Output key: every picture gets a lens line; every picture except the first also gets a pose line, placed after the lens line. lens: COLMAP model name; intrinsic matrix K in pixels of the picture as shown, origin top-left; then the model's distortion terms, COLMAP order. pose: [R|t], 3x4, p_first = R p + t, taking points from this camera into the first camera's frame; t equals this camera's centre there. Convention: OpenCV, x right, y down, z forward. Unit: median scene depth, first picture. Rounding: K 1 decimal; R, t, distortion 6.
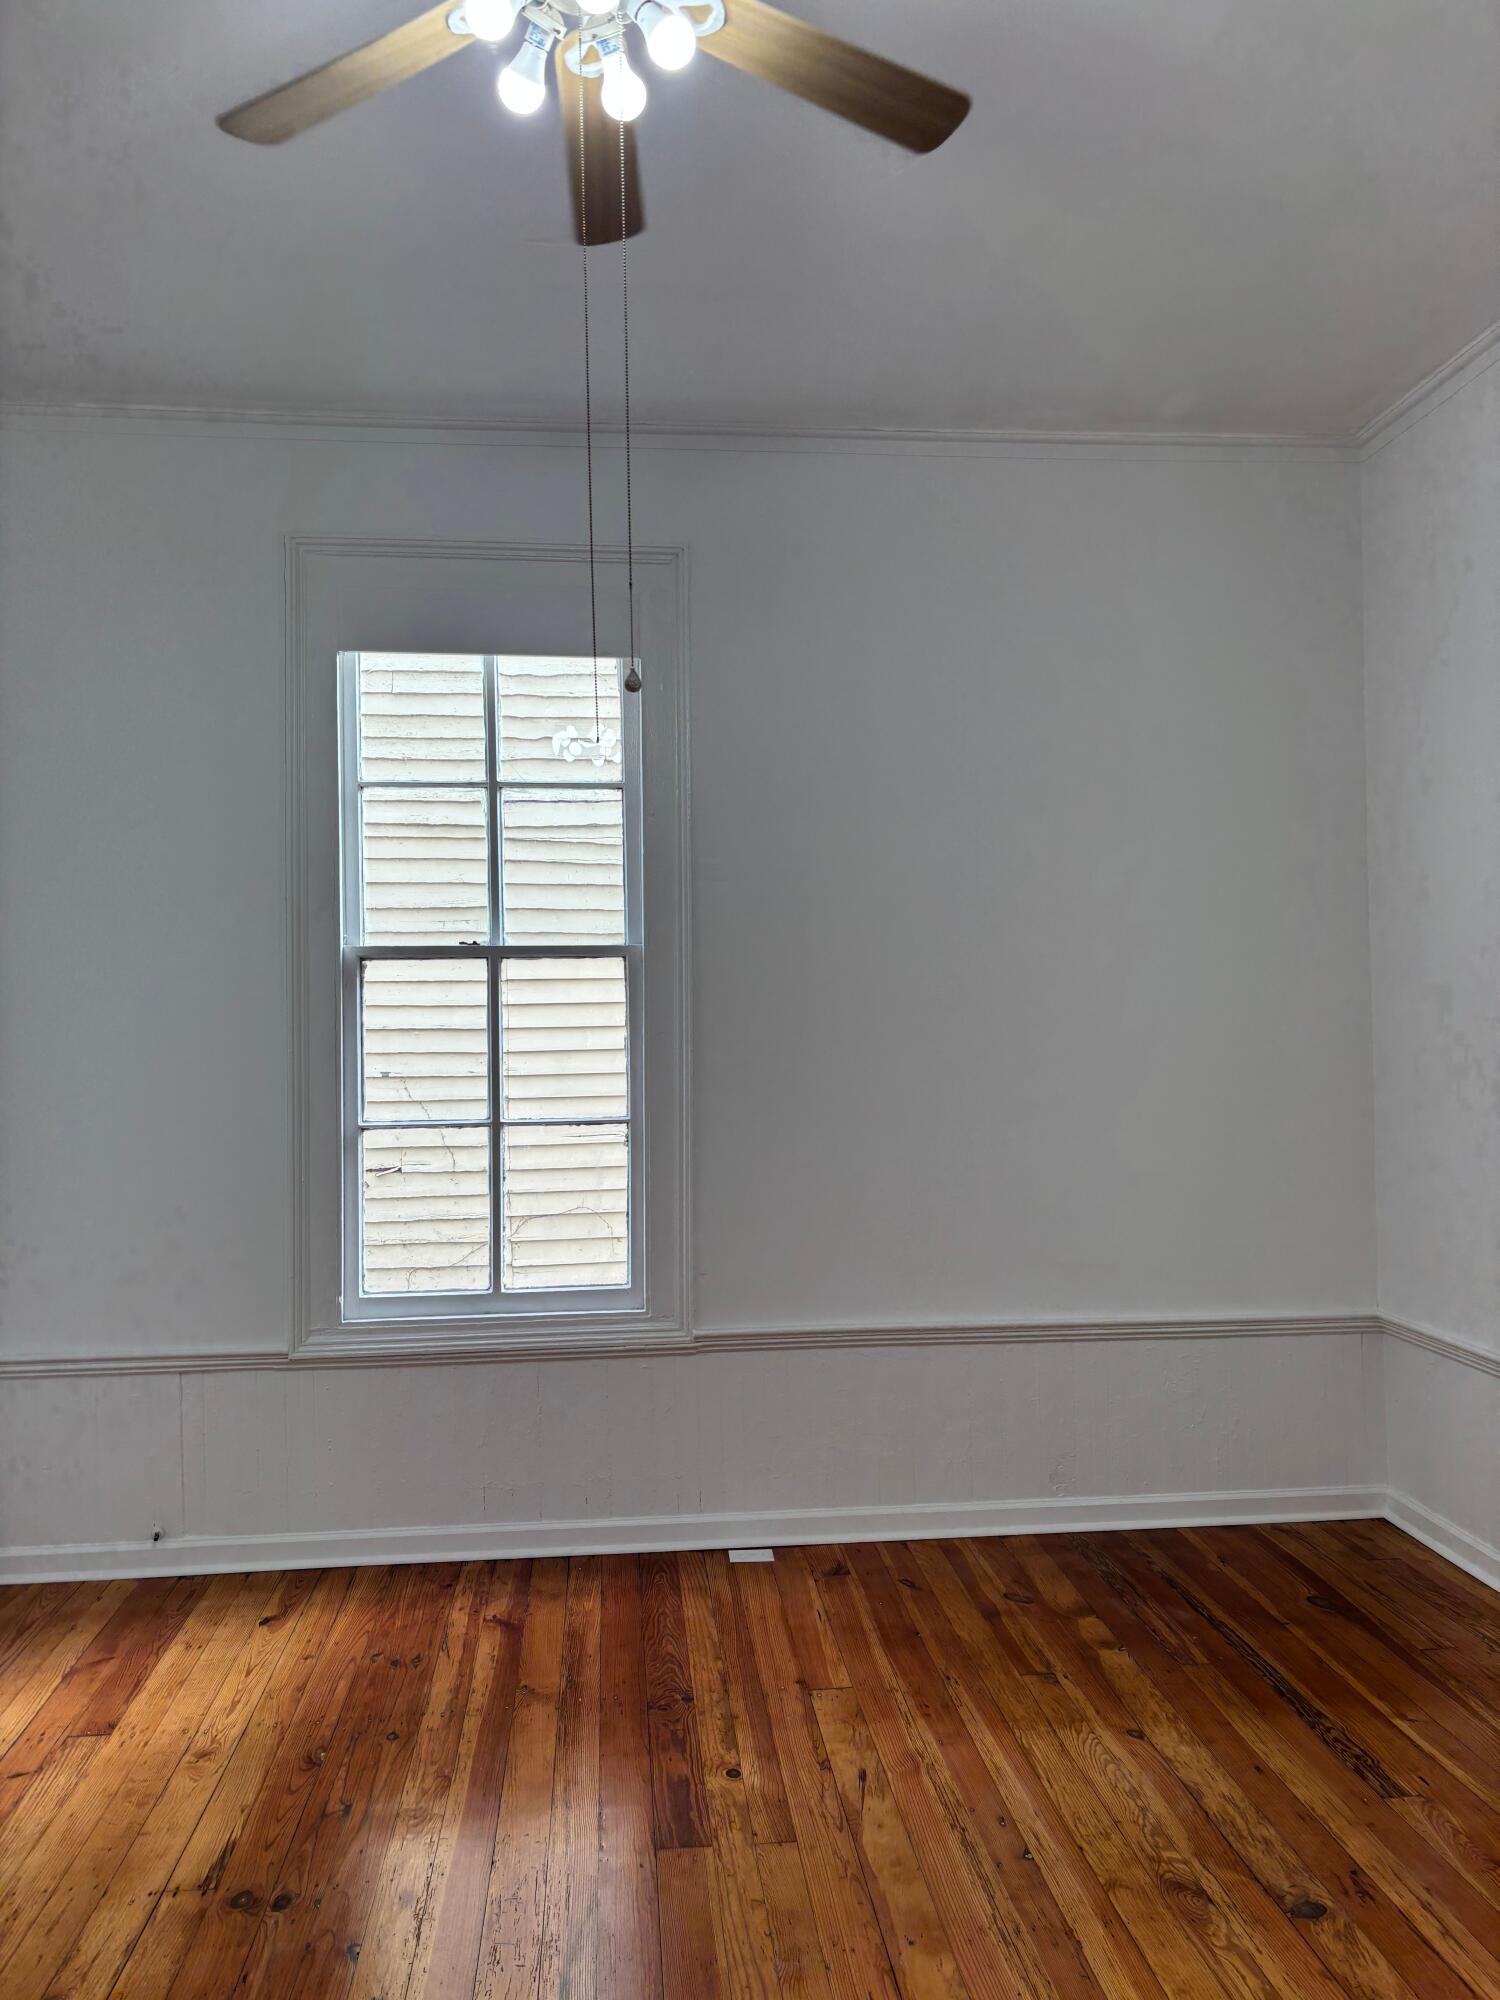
lens RADIAL K [[1519.7, 0, 750.4], [0, 1519.7, 1020.2], [0, 0, 1]] dist [0.056757, -0.067321]
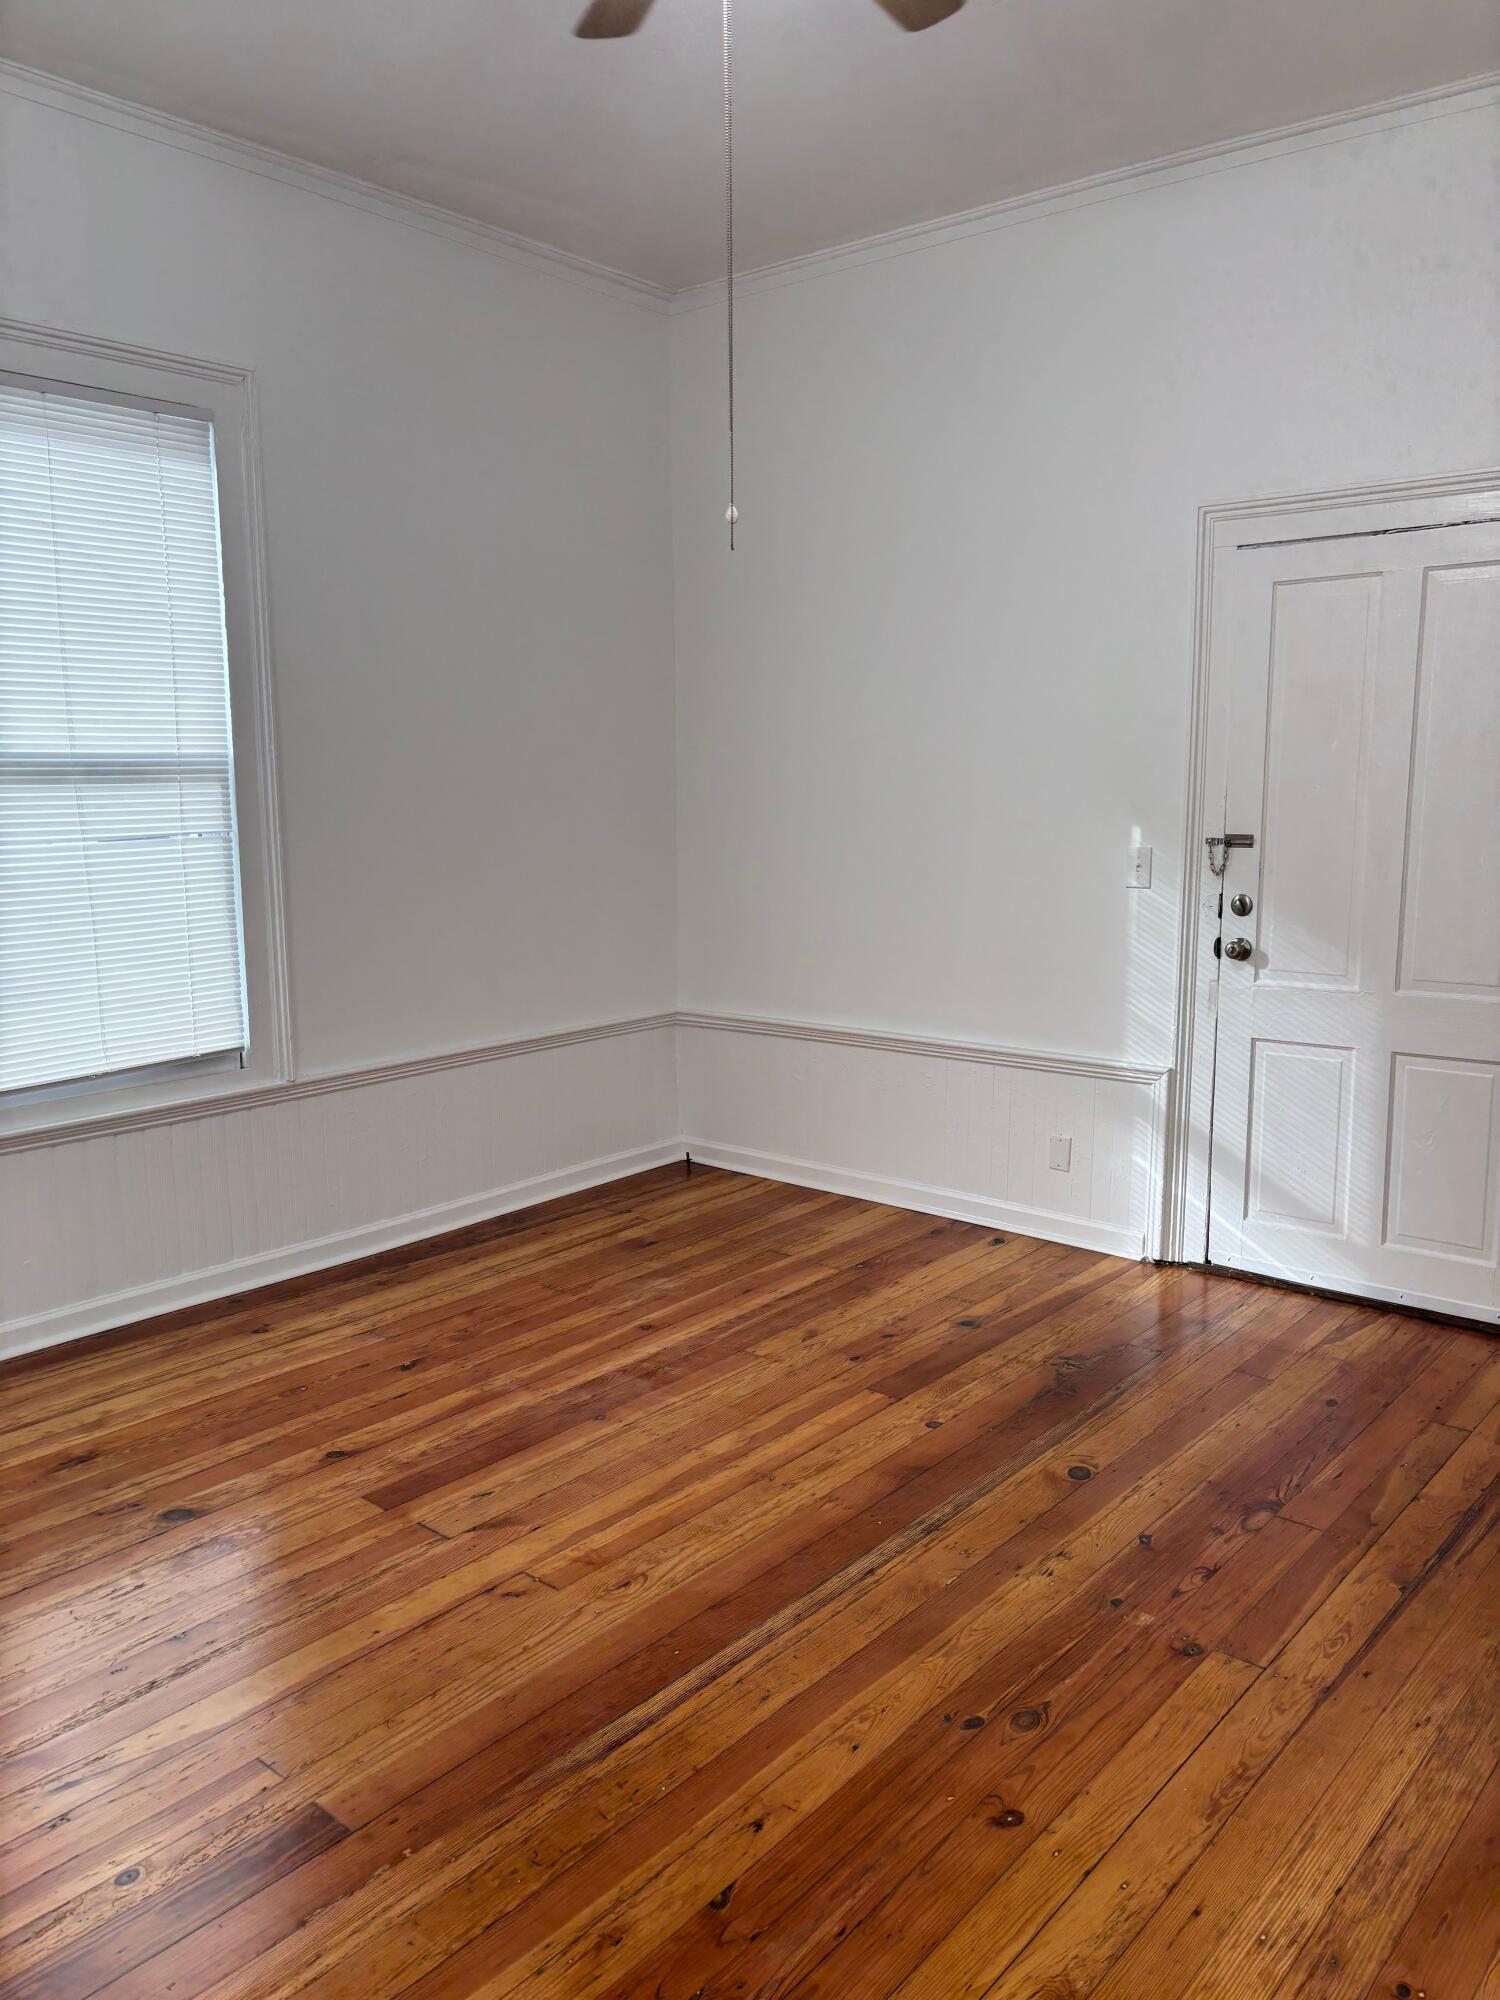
lens RADIAL K [[1519.7, 0, 750.4], [0, 1519.7, 1020.2], [0, 0, 1]] dist [0.056757, -0.067321]
pose [[-0.702367, -0.102923, 0.704334, -0.481146], [0.001703, 0.989245, 0.146255, 0.002190], [-0.711813, 0.103924, -0.694638, 0.903221]]
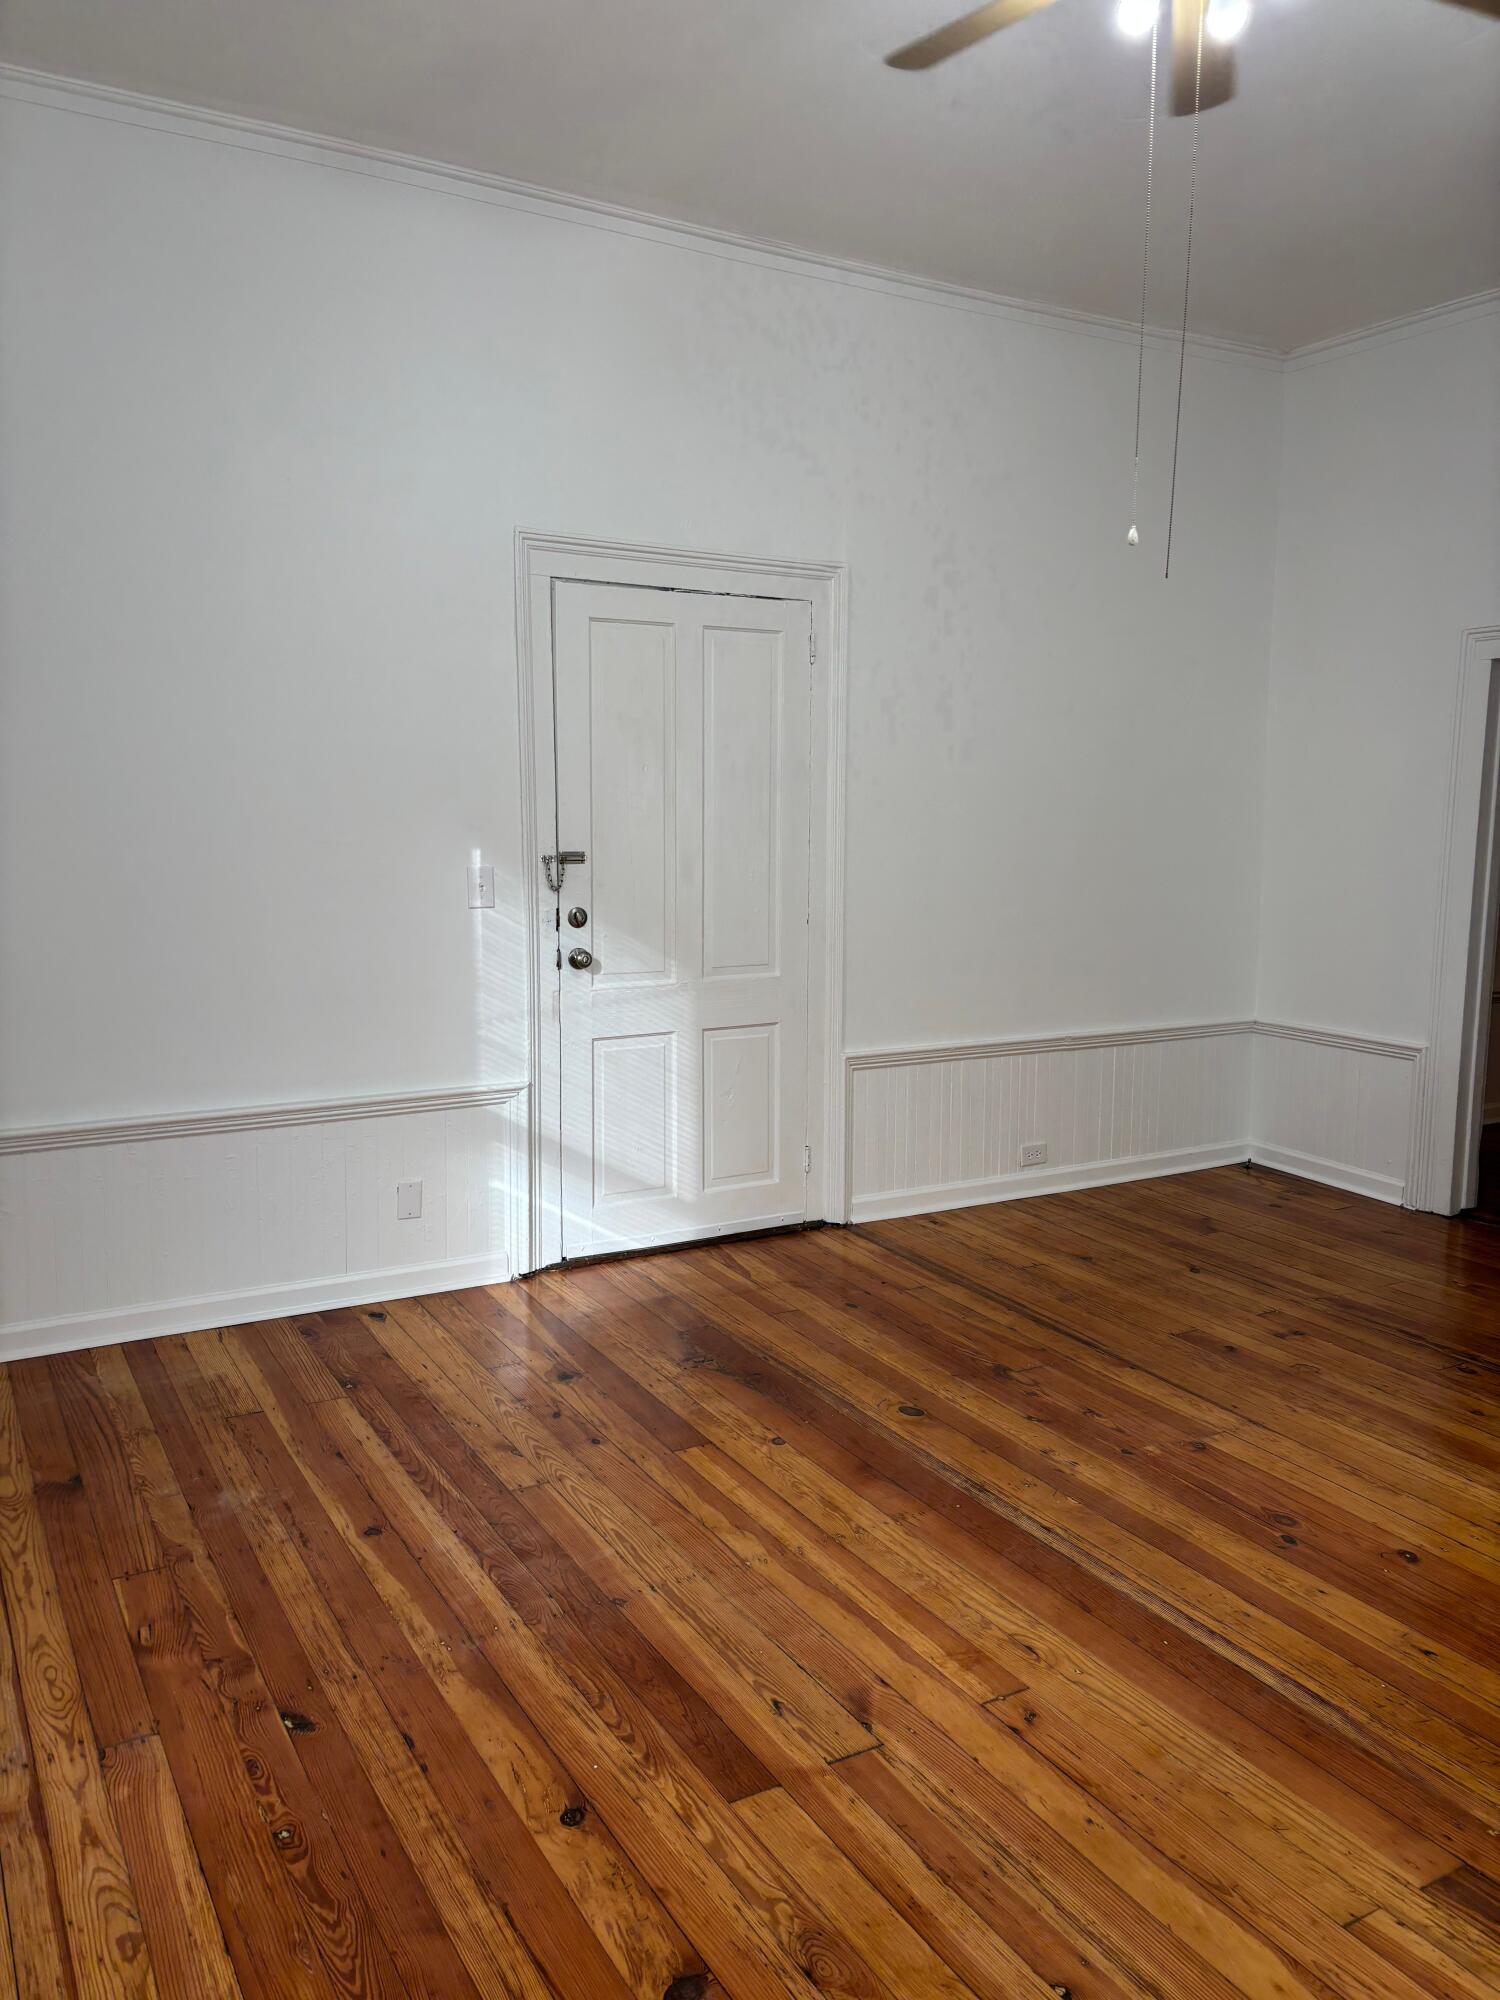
lens RADIAL K [[1519.7, 0, 750.4], [0, 1519.7, 1020.2], [0, 0, 1]] dist [0.056757, -0.067321]
pose [[-0.909273, 0.061599, -0.411616, 0.373490], [0.006803, 0.991055, 0.133283, 0.005017], [0.416144, 0.118390, -0.901558, 0.993025]]
